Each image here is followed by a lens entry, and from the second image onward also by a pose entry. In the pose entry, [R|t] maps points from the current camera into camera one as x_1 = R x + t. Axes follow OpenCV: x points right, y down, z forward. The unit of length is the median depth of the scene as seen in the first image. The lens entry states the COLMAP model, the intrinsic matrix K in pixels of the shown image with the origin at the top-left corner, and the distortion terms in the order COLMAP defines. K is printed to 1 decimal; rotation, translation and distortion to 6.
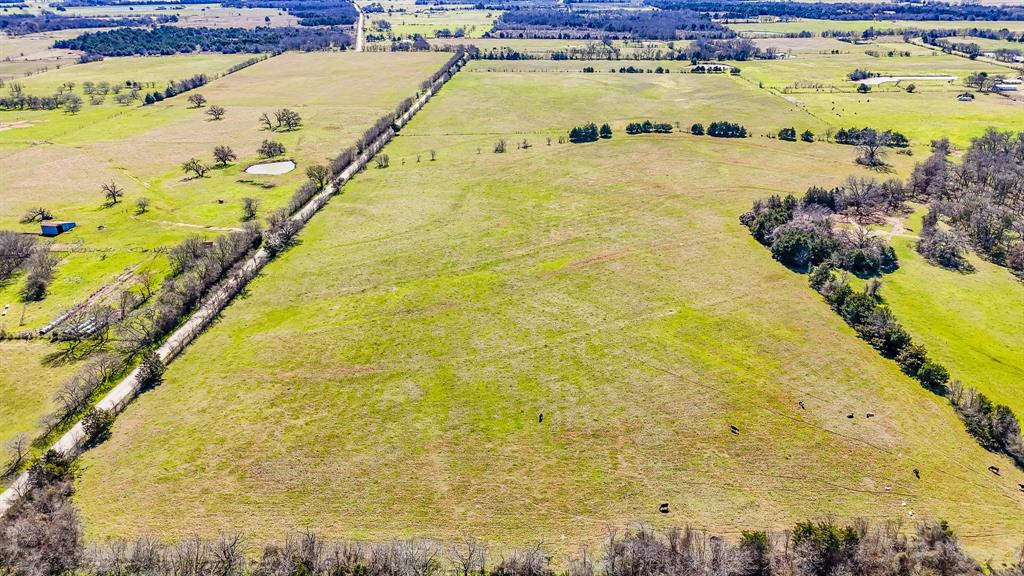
lens RADIAL K [[742.0, 0, 514.9], [0, 742.0, 288.0], [0, 0, 1]] dist [0.046351, -0.010276]
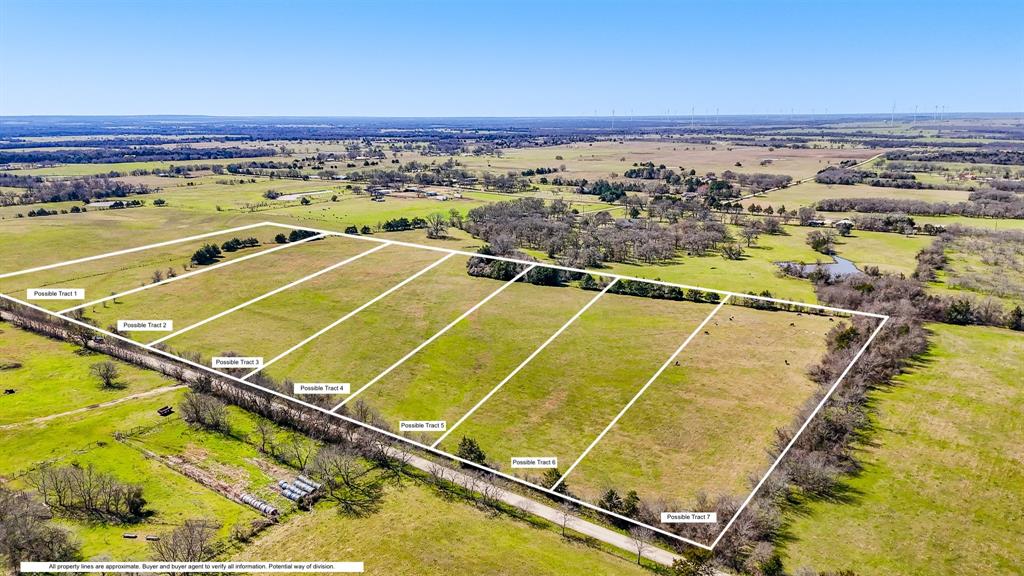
lens RADIAL K [[742.0, 0, 515.9], [0, 742.0, 290.7], [0, 0, 1]] dist [0.046351, -0.010276]
pose [[0.523879, -0.199745, 0.828041, -0.356670], [0.346376, 0.938069, 0.007144, -0.023378], [-0.778186, 0.283071, 0.560622, 0.111812]]
